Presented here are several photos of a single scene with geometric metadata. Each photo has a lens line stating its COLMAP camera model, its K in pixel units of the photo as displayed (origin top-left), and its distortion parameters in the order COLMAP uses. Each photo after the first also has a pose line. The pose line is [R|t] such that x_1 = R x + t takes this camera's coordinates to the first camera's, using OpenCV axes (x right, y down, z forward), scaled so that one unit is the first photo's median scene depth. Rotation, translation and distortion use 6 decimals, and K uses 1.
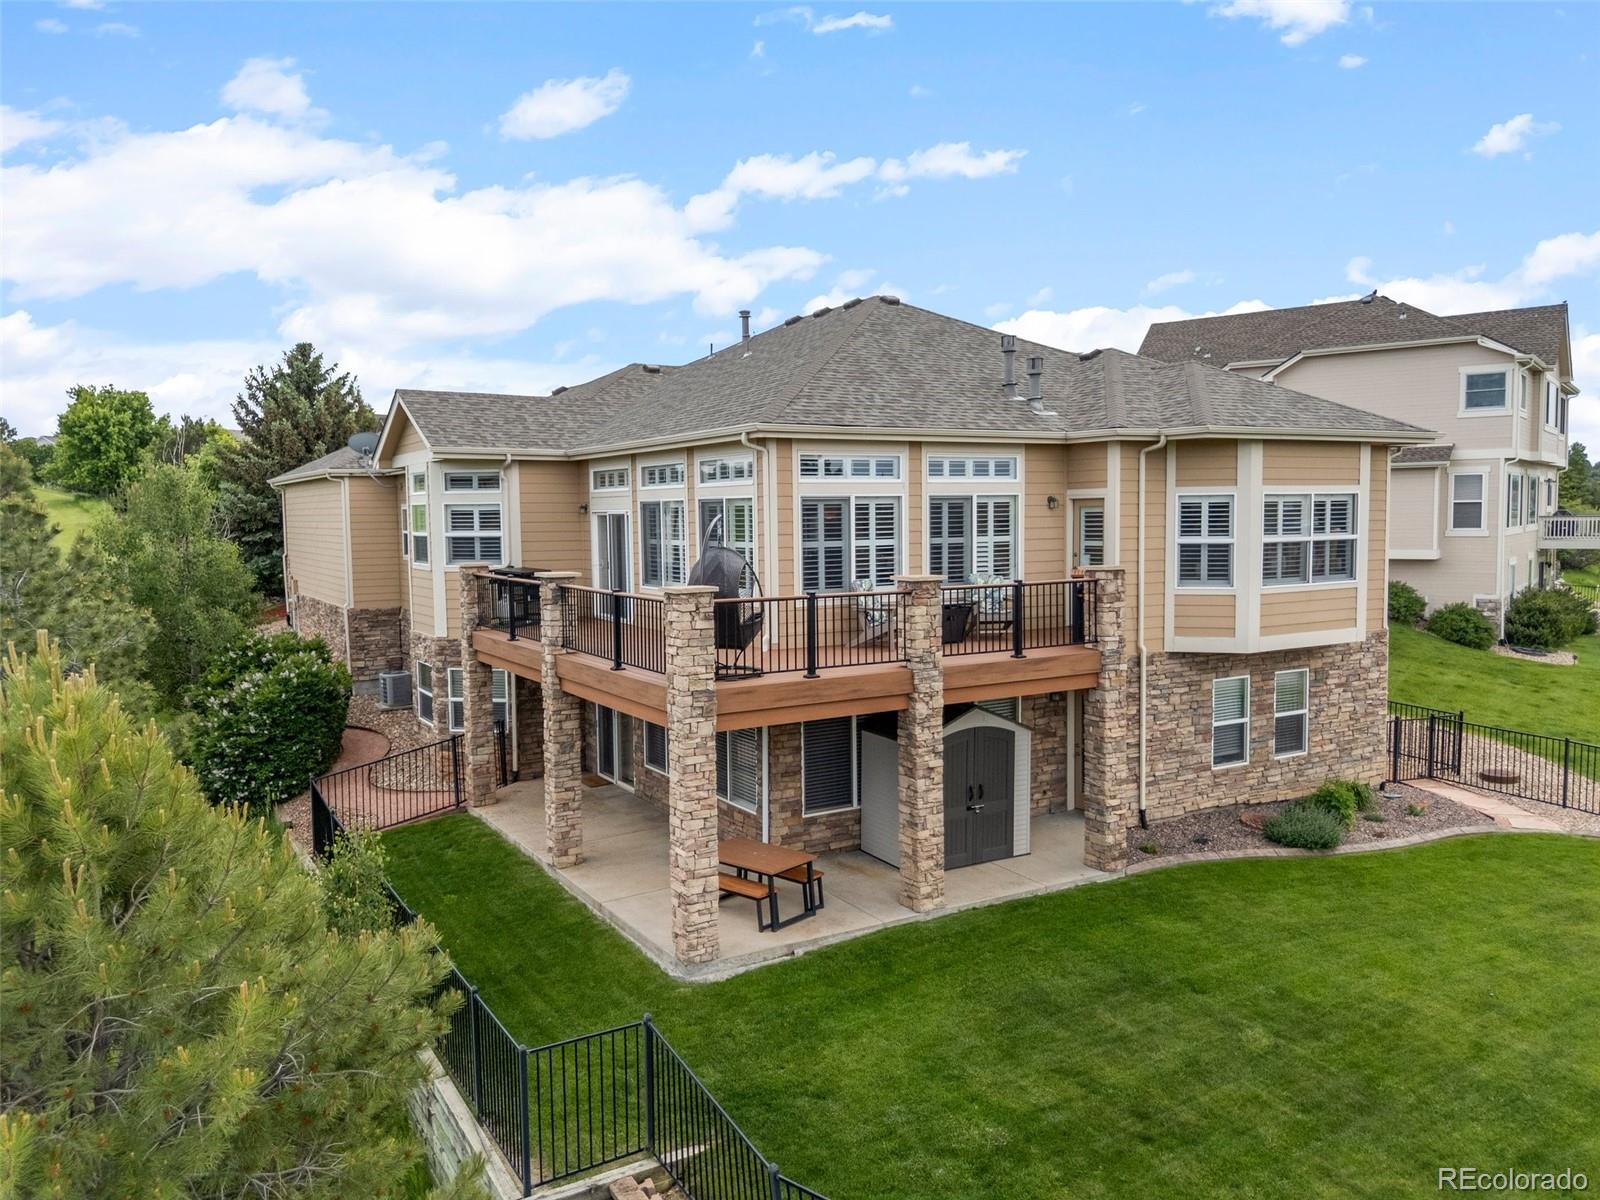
lens RADIAL K [[1179.6, 0, 797.9], [0, 1179.6, 600.0], [0, 0, 1]] dist [-0.001184, 0.000904]
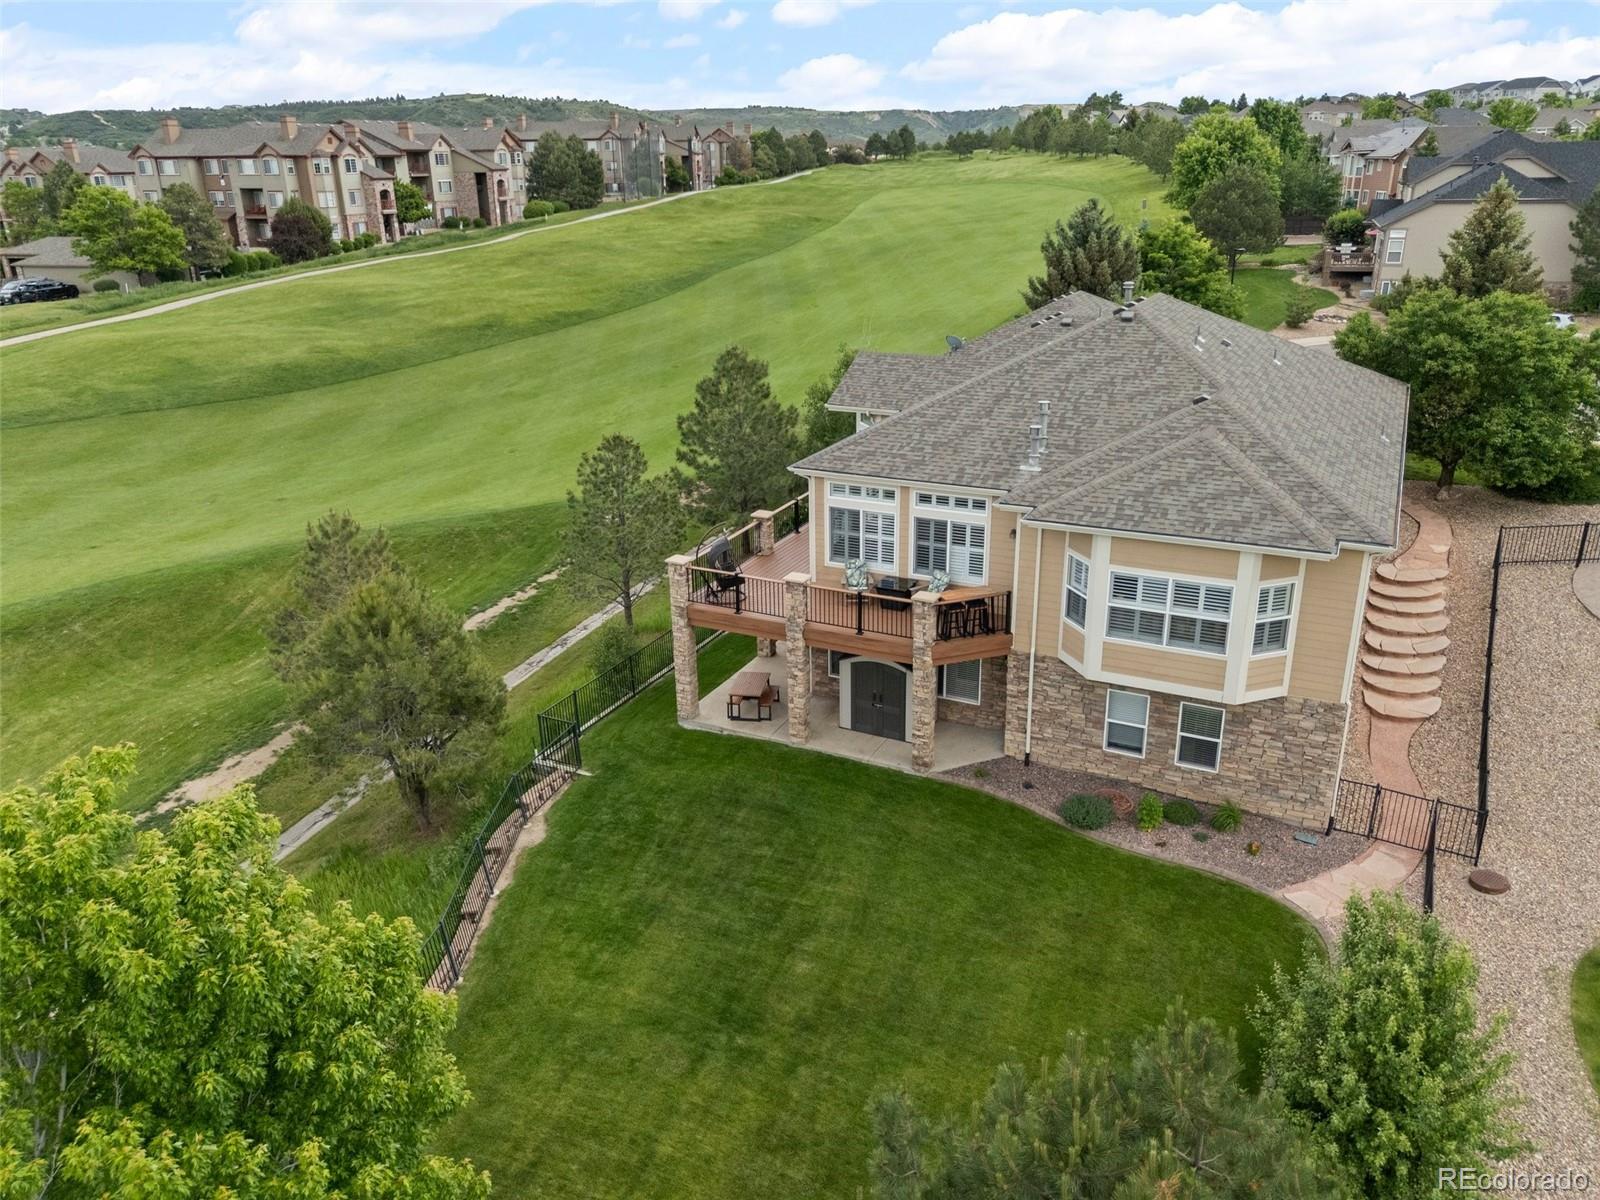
lens RADIAL K [[1179.6, 0, 800.5], [0, 1179.6, 600.8], [0, 0, 1]] dist [-0.001184, 0.000904]
pose [[0.539631, 0.298783, -0.787100, 1.308137], [-0.054462, 0.945338, 0.321512, -0.481503], [0.840138, -0.130631, 0.526406, 0.020380]]
